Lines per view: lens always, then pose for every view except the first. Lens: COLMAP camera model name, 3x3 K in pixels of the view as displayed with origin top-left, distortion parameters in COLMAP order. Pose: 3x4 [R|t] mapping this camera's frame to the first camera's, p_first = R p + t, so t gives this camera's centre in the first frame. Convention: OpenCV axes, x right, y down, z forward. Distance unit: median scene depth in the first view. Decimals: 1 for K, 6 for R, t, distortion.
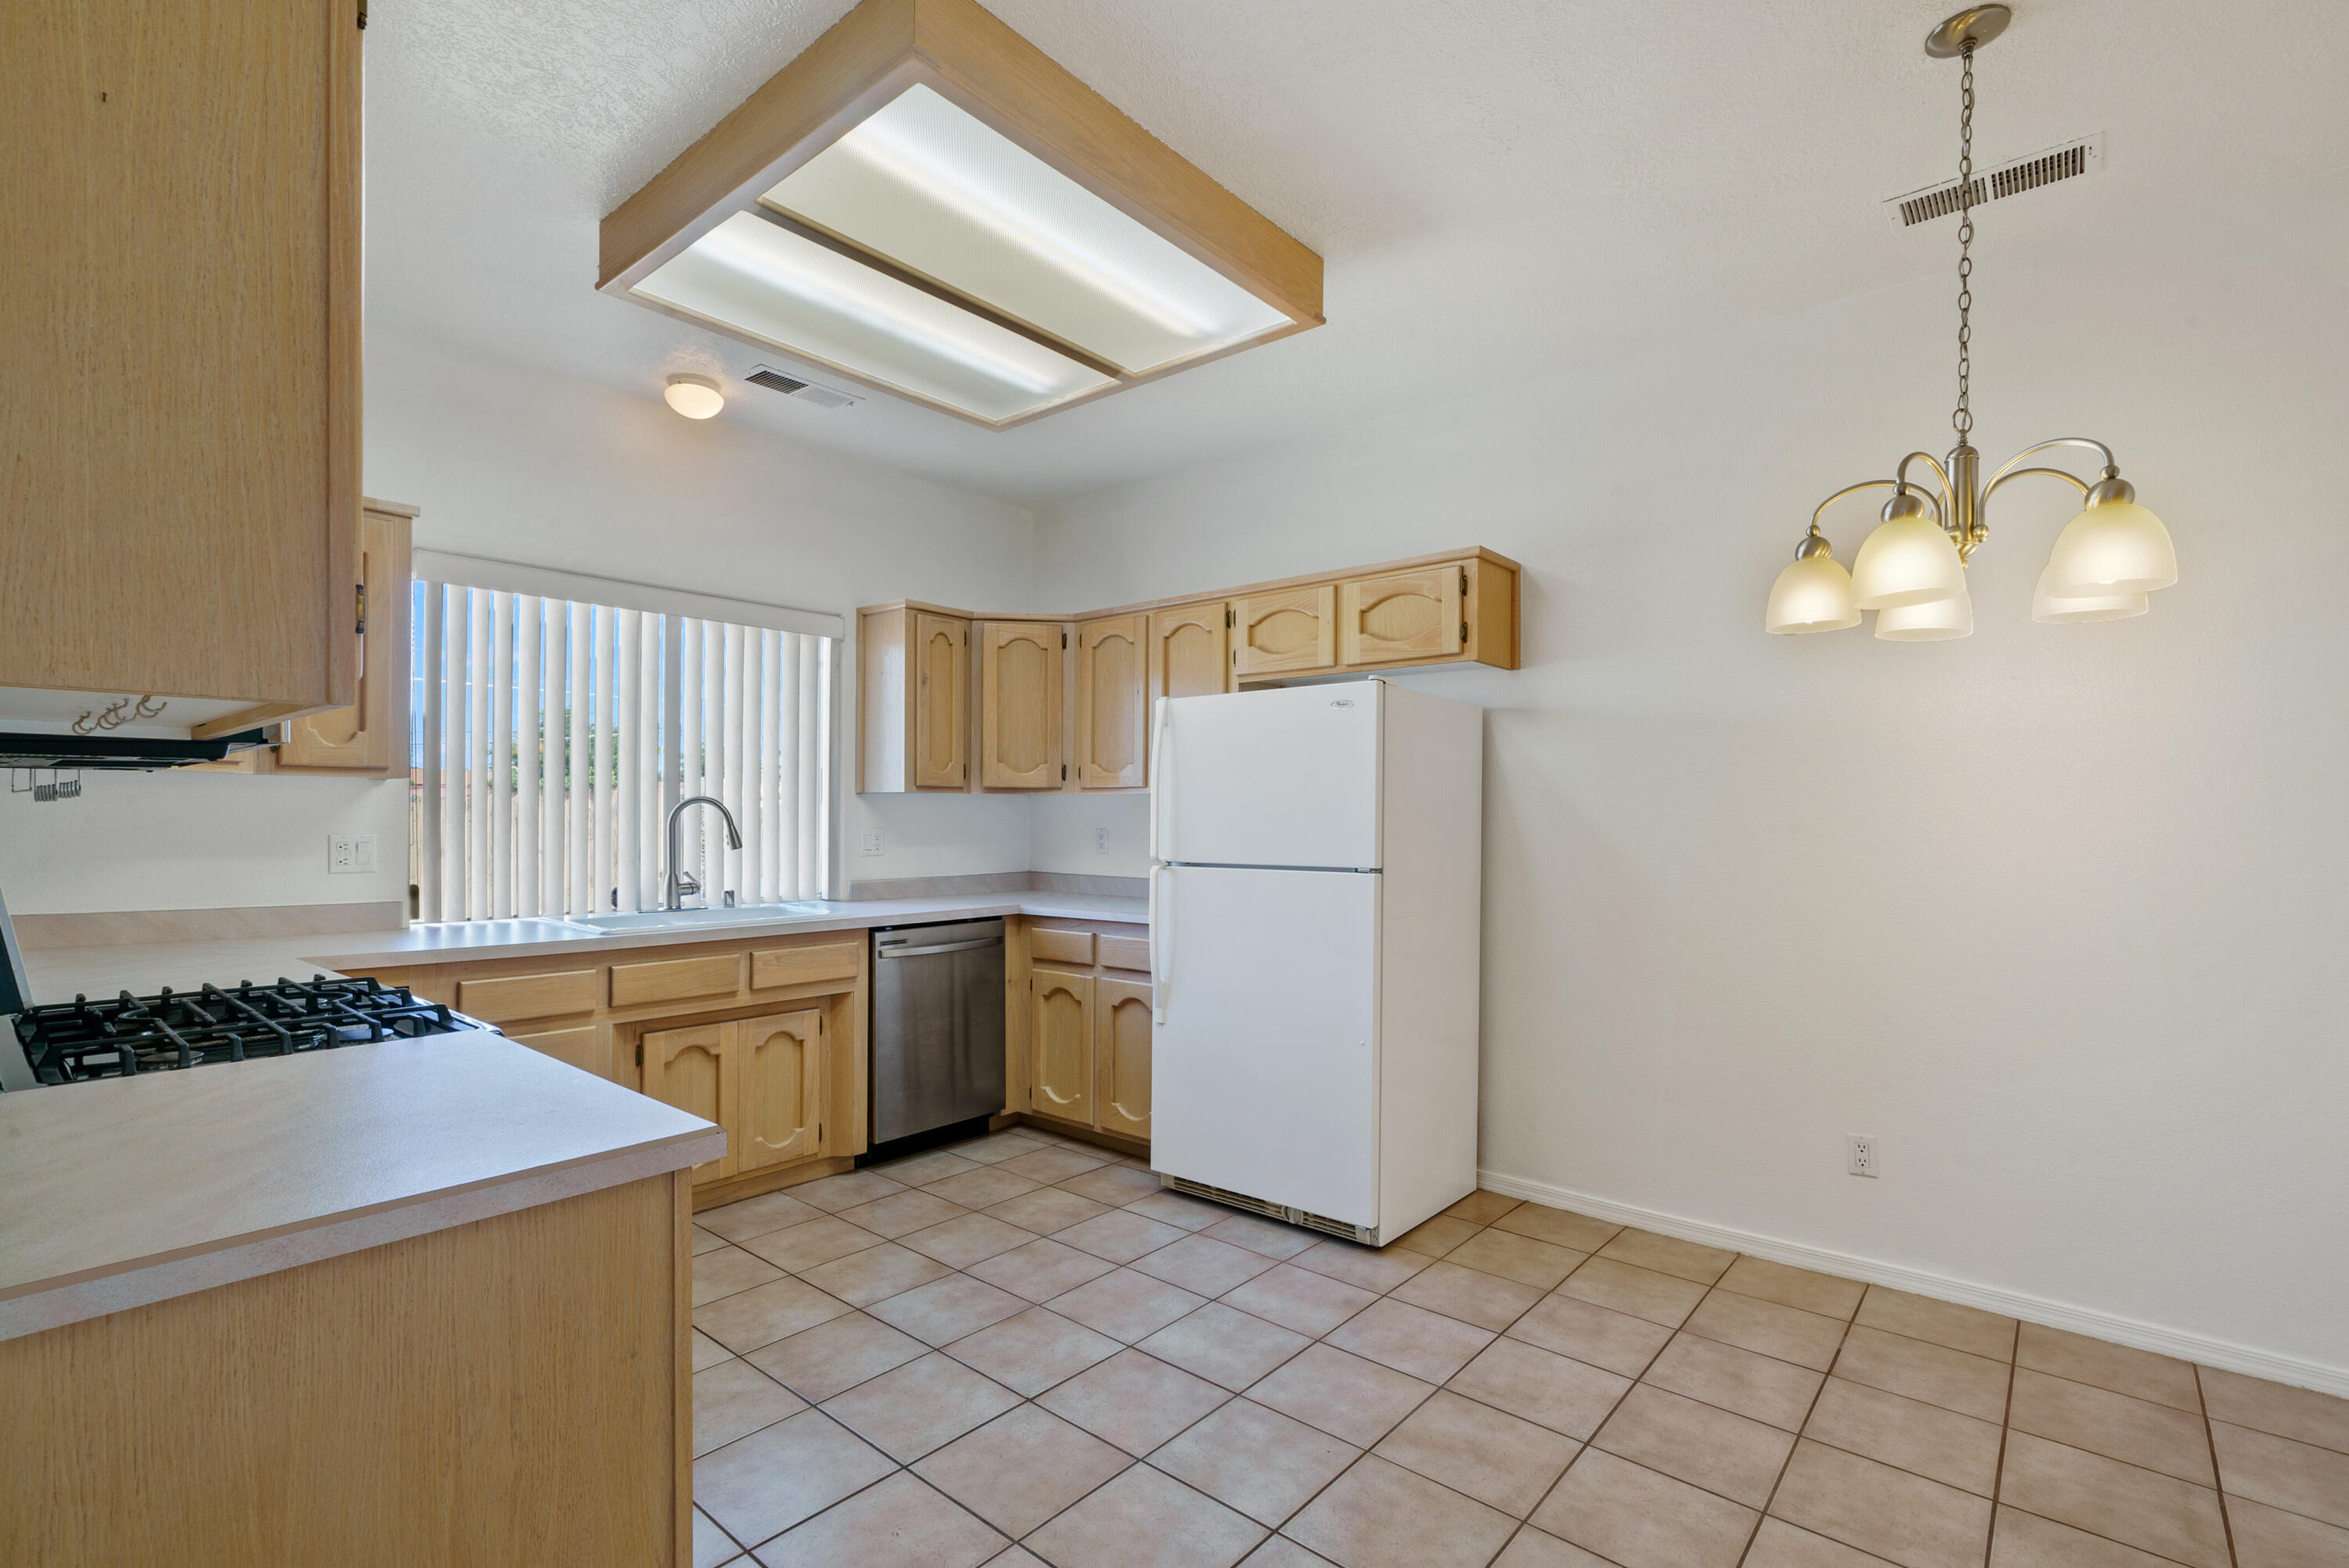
lens RADIAL K [[1079.4, 0, 1166.1], [0, 1079.4, 821.8], [0, 0, 1]] dist [-0.000722, 0.000795]
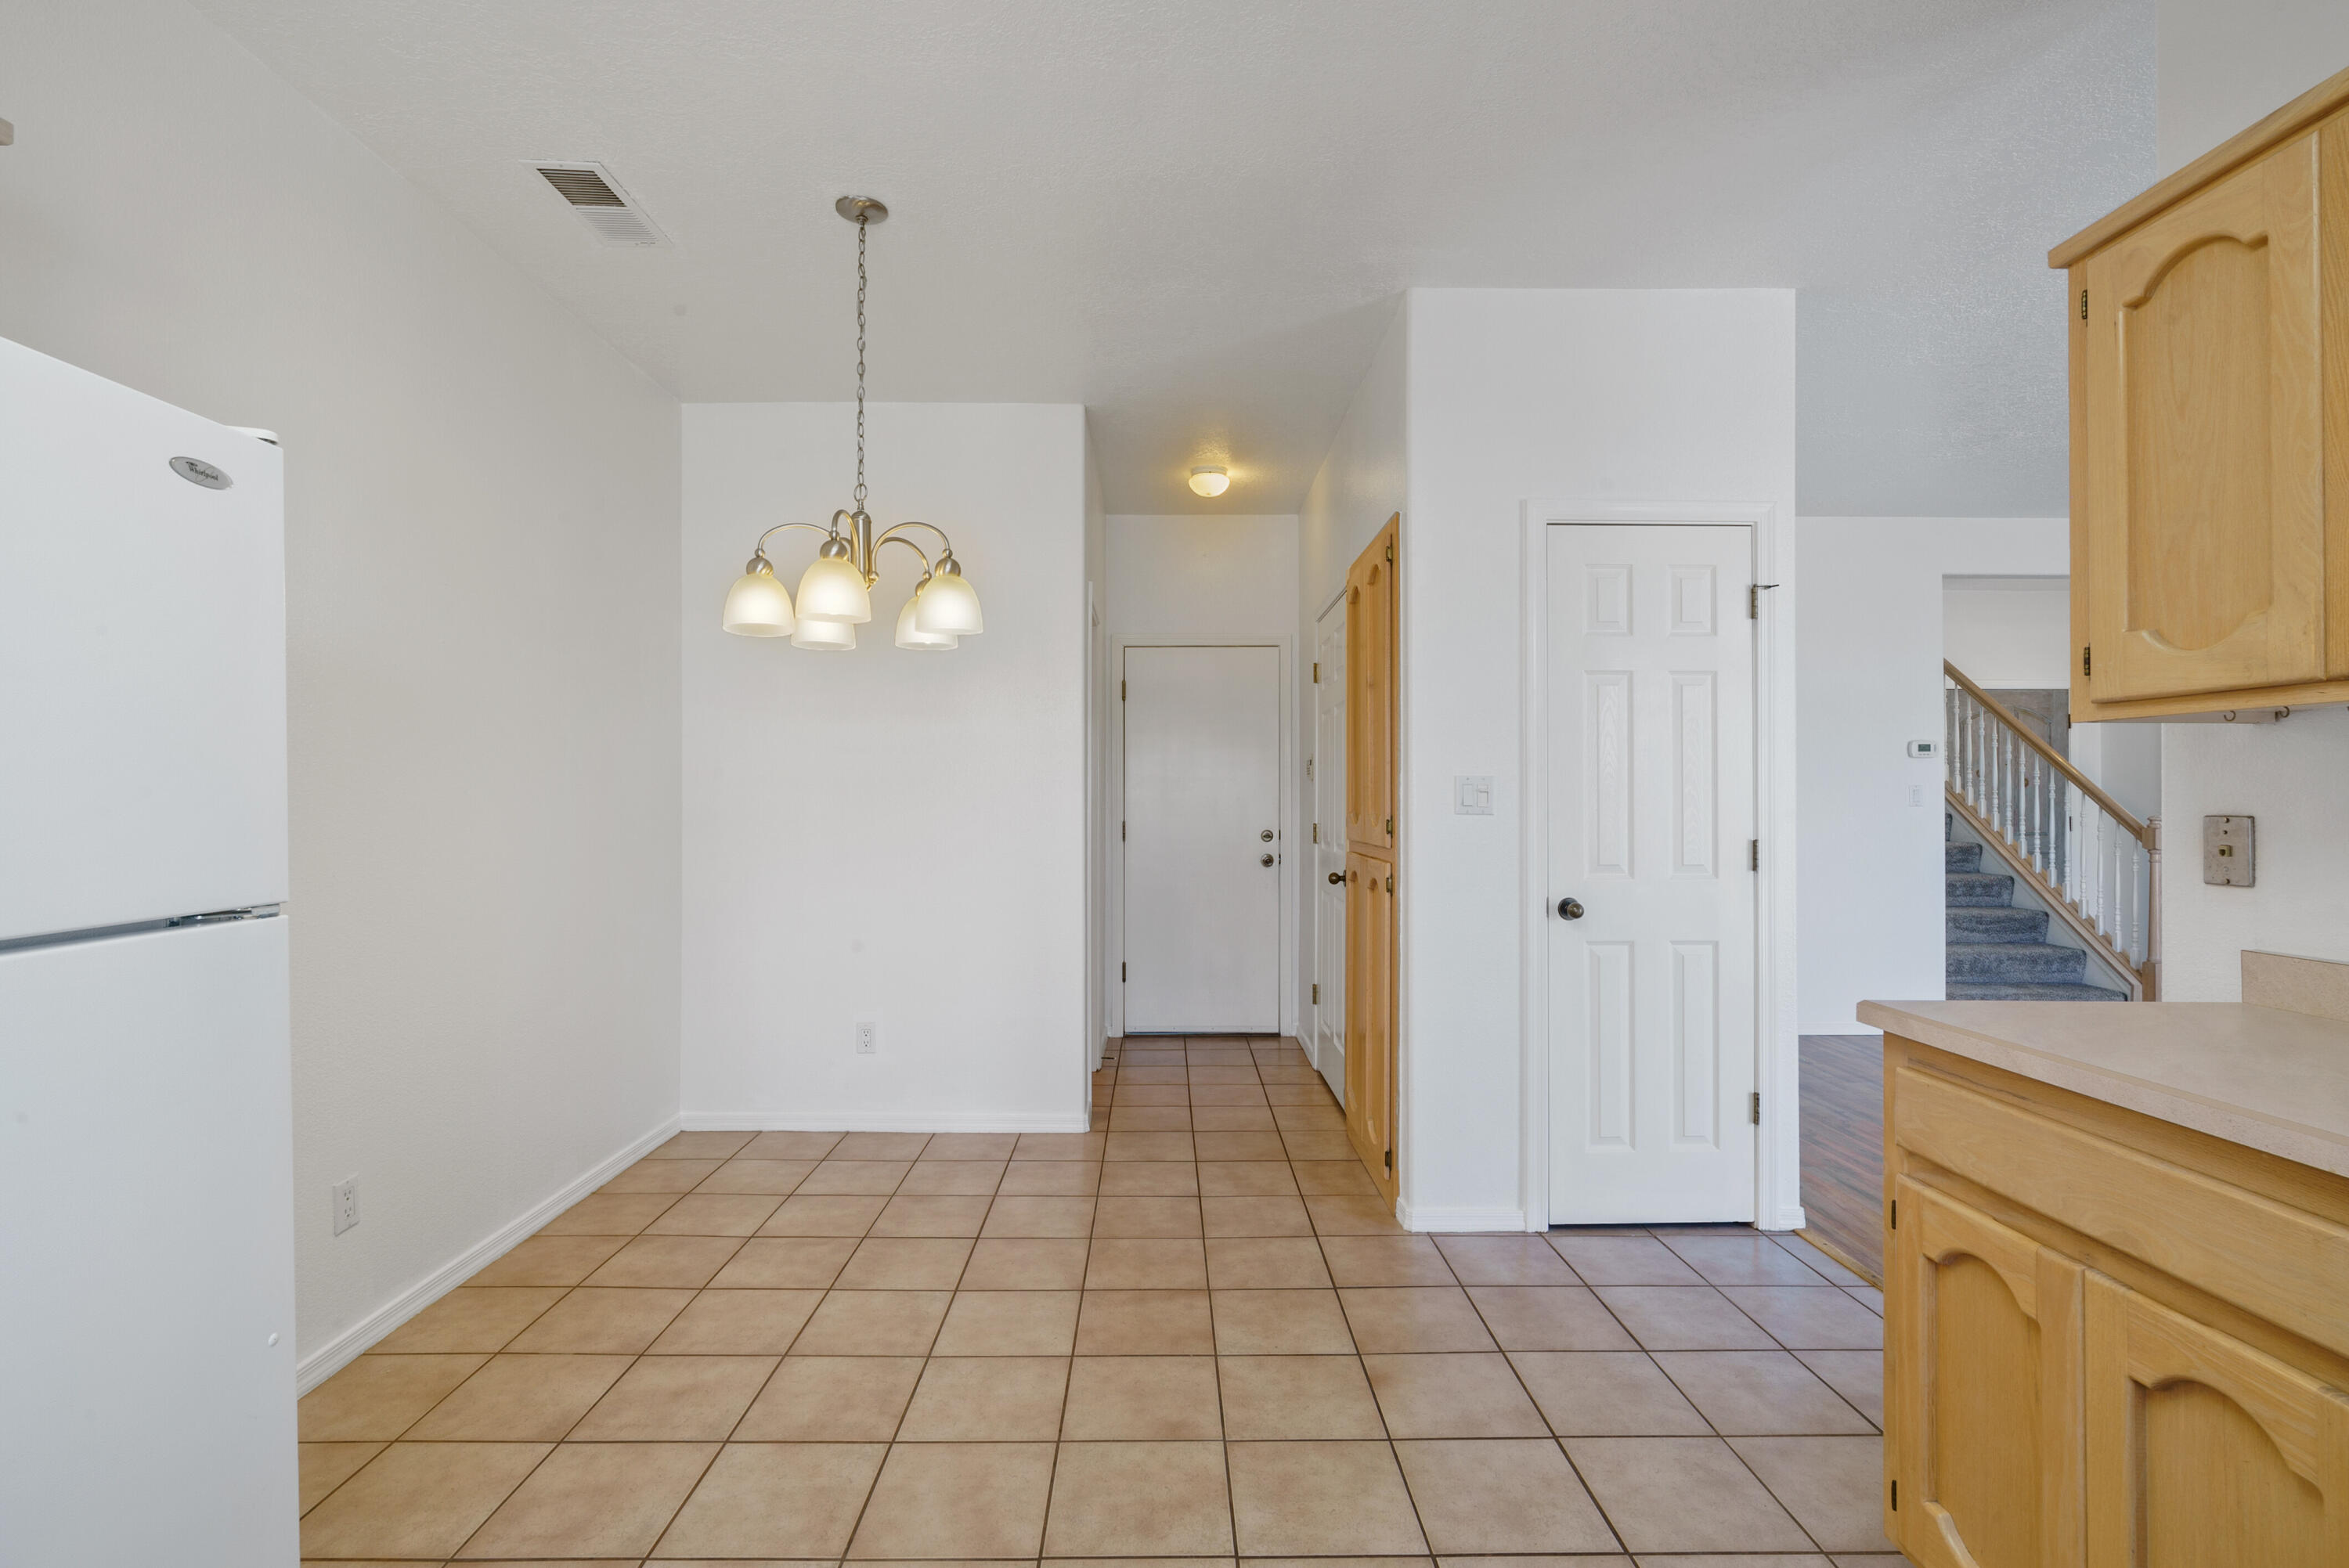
lens RADIAL K [[1070.8, 0, 1168.2], [0, 1070.8, 791.6], [0, 0, 1]] dist [-0.009336, 0.000707]
pose [[-0.655753, -0.004543, 0.754962, -0.299491], [0.001600, 0.999971, 0.007408, -0.001896], [-0.754974, 0.006066, -0.655727, 0.900676]]
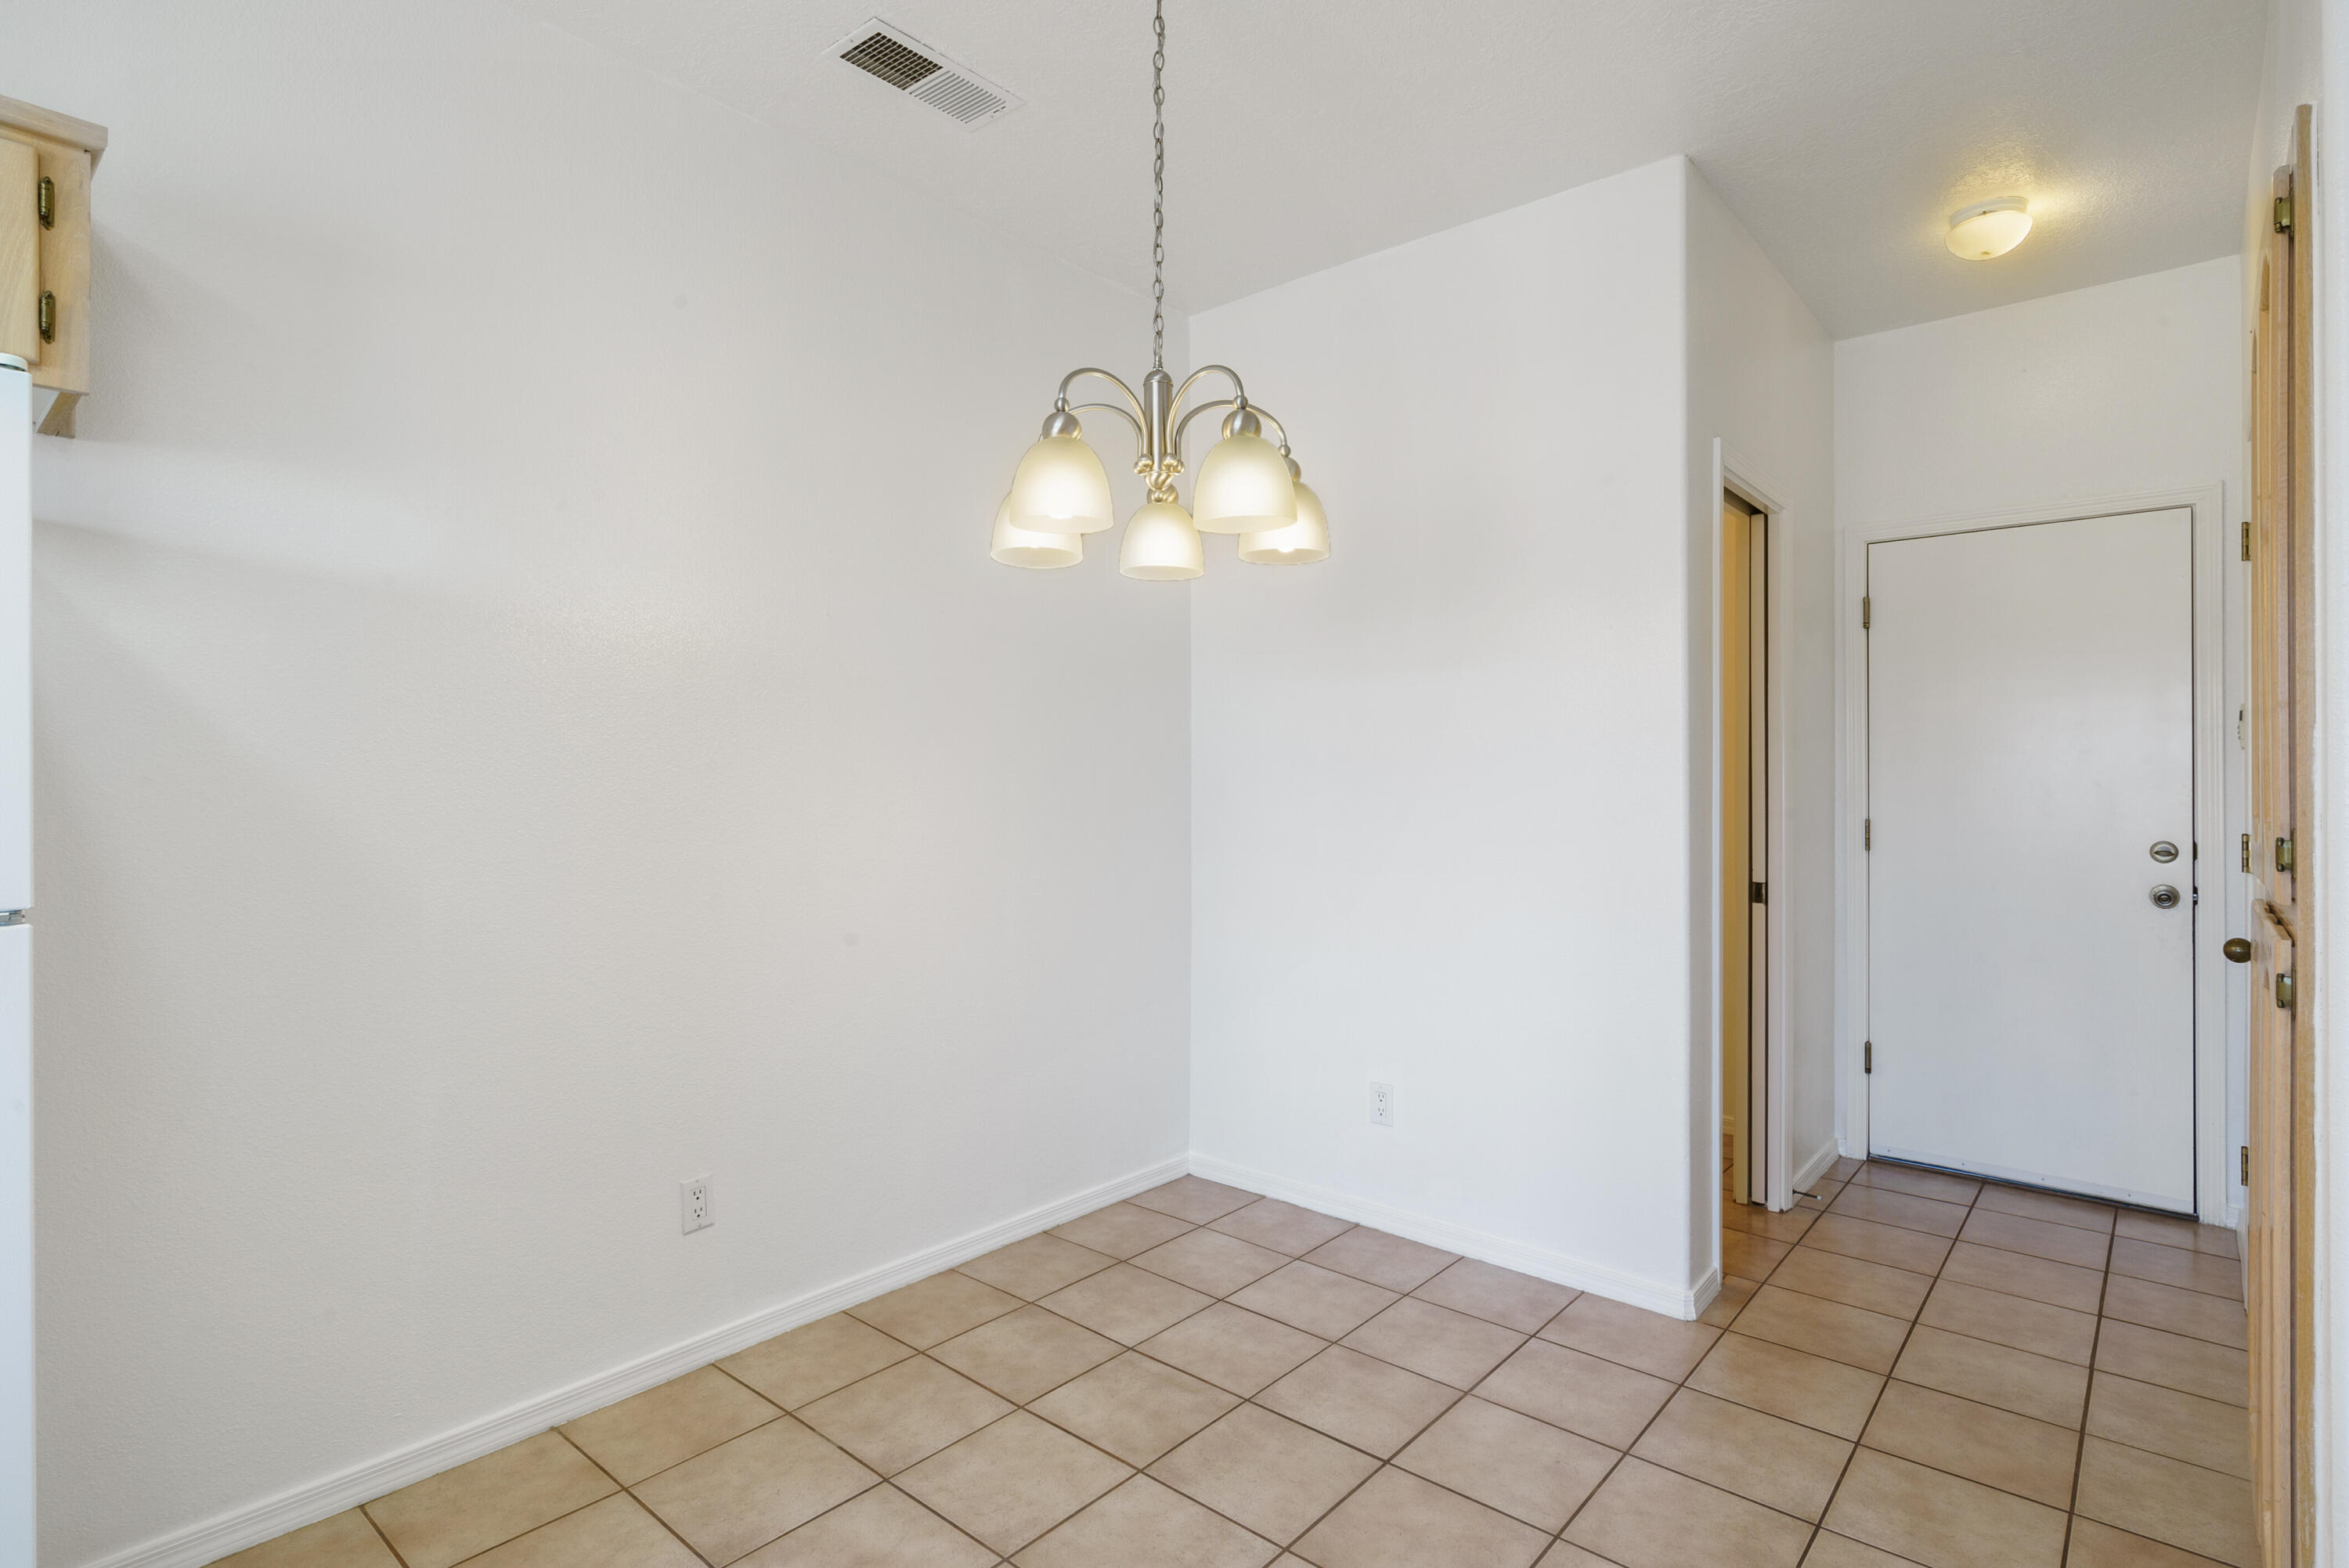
lens RADIAL K [[1168.6, 0, 1161.4], [0, 1168.6, 772.7], [0, 0, 1]] dist [-0.007992, 0.001614]
pose [[0.012090, -0.004189, 0.999918, -0.157852], [0.008755, 0.999953, 0.004083, -0.000006], [-0.999889, 0.008705, 0.012126, 0.558673]]
